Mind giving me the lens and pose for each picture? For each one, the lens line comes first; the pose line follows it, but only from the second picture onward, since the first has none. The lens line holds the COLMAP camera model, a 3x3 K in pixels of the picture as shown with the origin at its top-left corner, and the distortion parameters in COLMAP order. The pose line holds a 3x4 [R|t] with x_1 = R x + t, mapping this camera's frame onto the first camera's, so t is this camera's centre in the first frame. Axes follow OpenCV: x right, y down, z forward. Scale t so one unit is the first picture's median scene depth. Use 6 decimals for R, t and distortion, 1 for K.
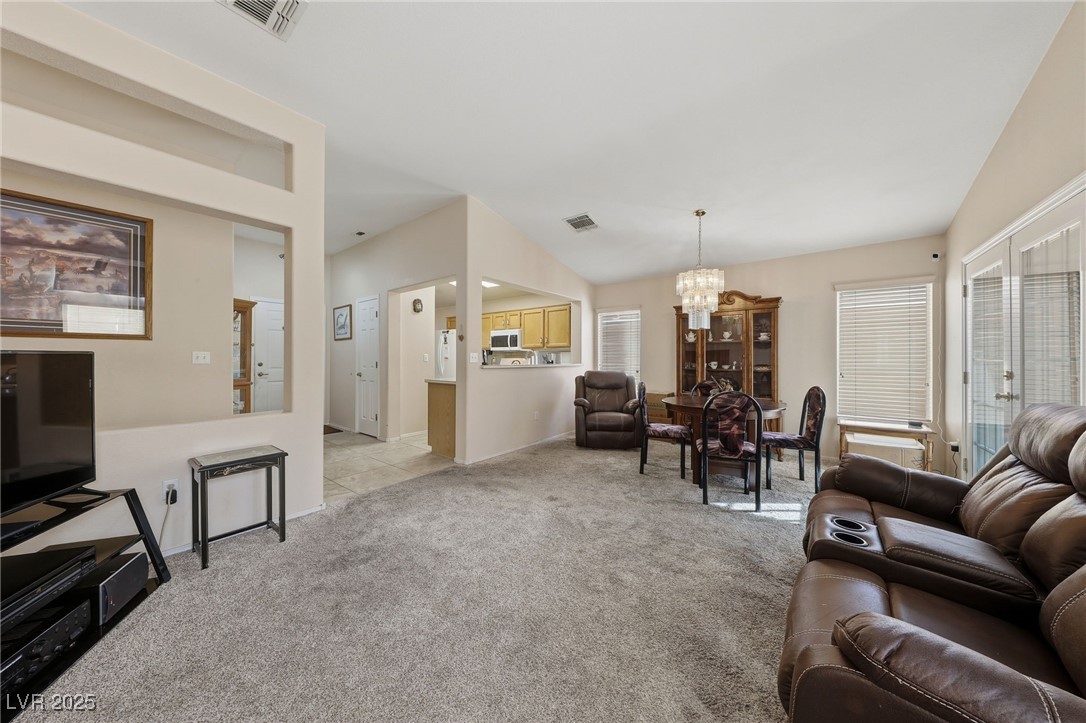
lens RADIAL K [[349.3, 0, 543.0], [0, 349.3, 357.2], [0, 0, 1]] dist [0.000840, -0.000002]
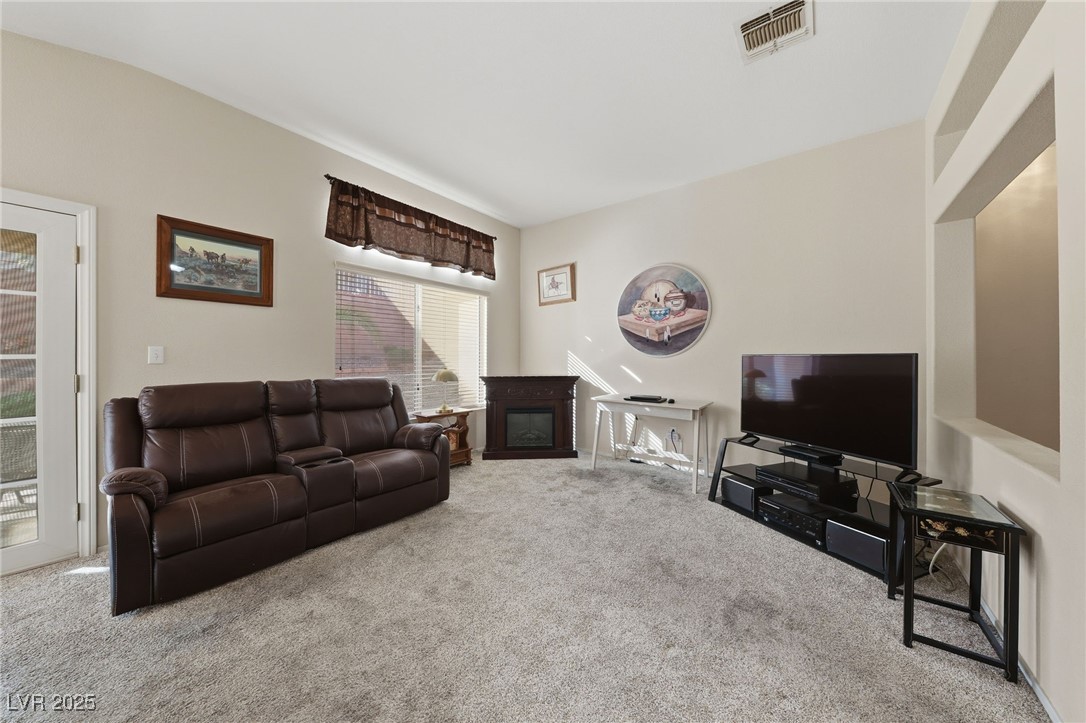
lens RADIAL K [[357.5, 0, 539.1], [0, 357.5, 359.0], [0, 0, 1]] dist [0.000847, -0.000046]
pose [[-0.999957, -0.004391, -0.008136, -0.051592], [-0.004427, 0.999980, 0.004477, 0.002996], [0.008116, 0.004513, -0.999957, 1.359679]]
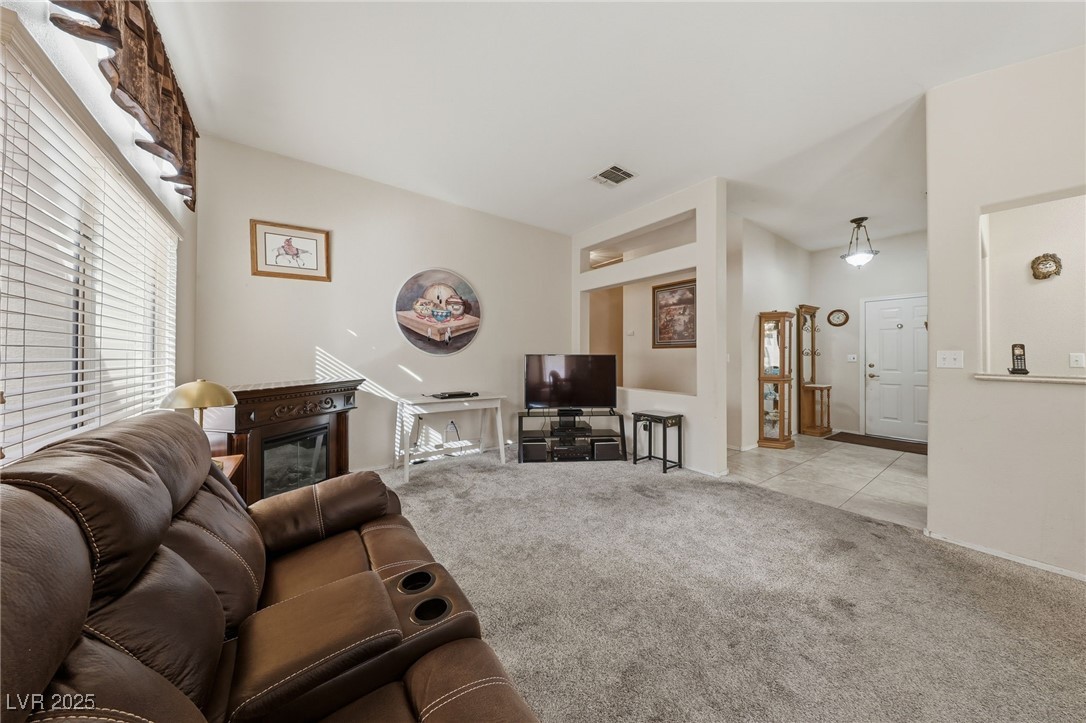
lens RADIAL K [[349.3, 0, 538.3], [0, 349.3, 355.2], [0, 0, 1]] dist [0.000840, -0.000002]
pose [[-0.272136, -0.004794, -0.962247, 0.778572], [-0.005551, 0.999979, -0.003412, -0.000366], [0.962243, 0.004413, -0.272157, 0.727714]]
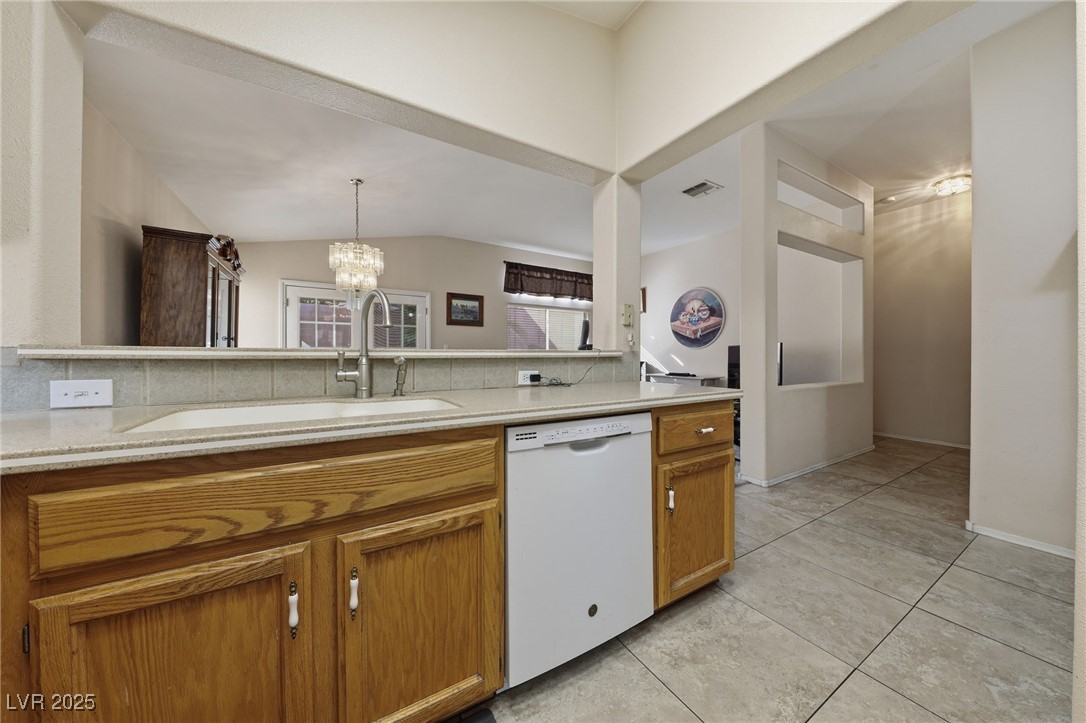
lens RADIAL K [[349.3, 0, 540.1], [0, 349.3, 357.2], [0, 0, 1]] dist [0.000840, -0.000002]
pose [[-0.934826, -0.004938, 0.355071, -0.422933], [-0.003432, 0.999982, 0.004872, 0.044379], [-0.355089, 0.003336, -0.934827, 2.281399]]
